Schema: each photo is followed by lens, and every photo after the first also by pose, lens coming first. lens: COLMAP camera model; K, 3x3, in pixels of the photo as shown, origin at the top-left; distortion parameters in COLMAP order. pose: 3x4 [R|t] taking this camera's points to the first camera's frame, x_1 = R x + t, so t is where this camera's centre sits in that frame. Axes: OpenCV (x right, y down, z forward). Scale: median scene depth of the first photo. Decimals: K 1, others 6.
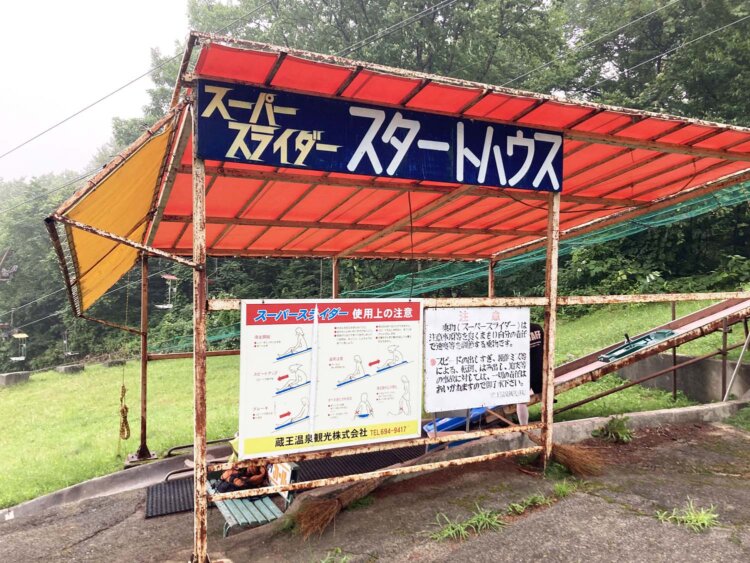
lens RADIAL K [[611.3, 0, 374.6], [0, 611.3, 282.3], [0, 0, 1]] dist [0.015584, -0.006623]
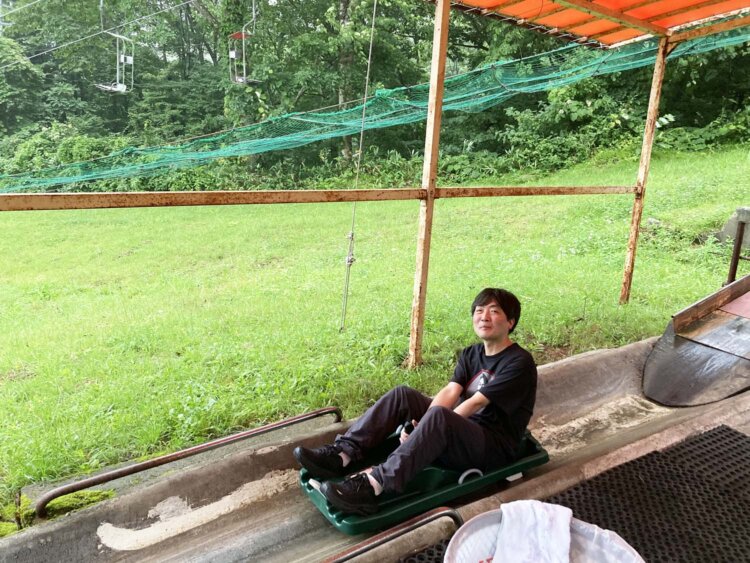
lens RADIAL K [[611.3, 0, 375.3], [0, 611.3, 279.7], [0, 0, 1]] dist [0.015584, -0.006623]
pose [[0.969141, 0.000271, 0.246506, -0.092170], [-0.054934, 0.975090, 0.214900, 0.034644], [-0.240307, -0.221810, 0.945015, 0.258229]]
